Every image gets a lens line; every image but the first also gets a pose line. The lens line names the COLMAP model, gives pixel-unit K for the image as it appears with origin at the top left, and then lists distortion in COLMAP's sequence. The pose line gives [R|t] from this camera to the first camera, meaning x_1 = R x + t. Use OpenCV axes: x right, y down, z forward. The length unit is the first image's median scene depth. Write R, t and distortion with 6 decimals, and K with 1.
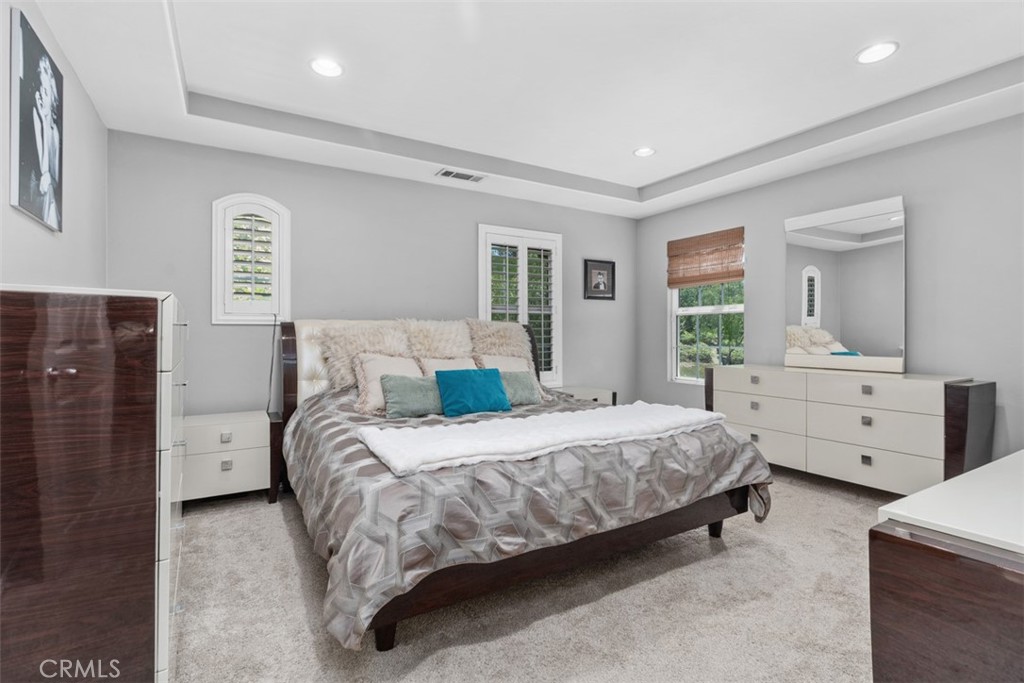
lens RADIAL K [[476.8, 0, 511.1], [0, 476.8, 335.7], [0, 0, 1]] dist [-0.002018, -0.000083]
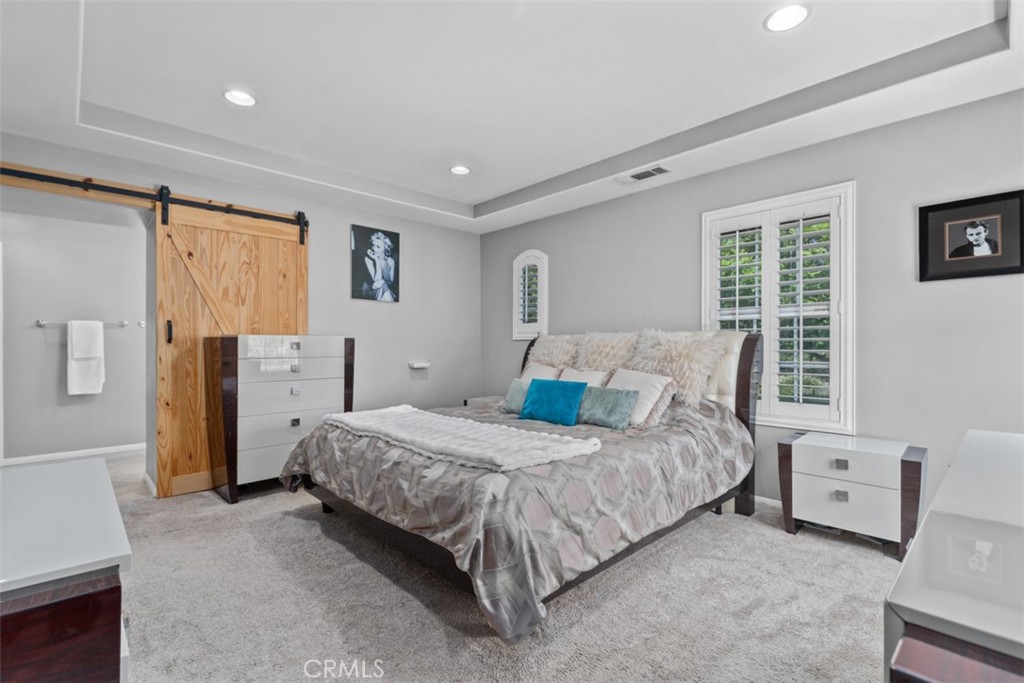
lens RADIAL K [[468.1, 0, 510.5], [0, 468.1, 346.9], [0, 0, 1]] dist [0.001064, -0.000139]
pose [[0.213979, 0.001043, -0.976838, 0.827371], [-0.003308, 0.999994, 0.000343, -0.002562], [0.976833, 0.003158, 0.213981, 0.634436]]
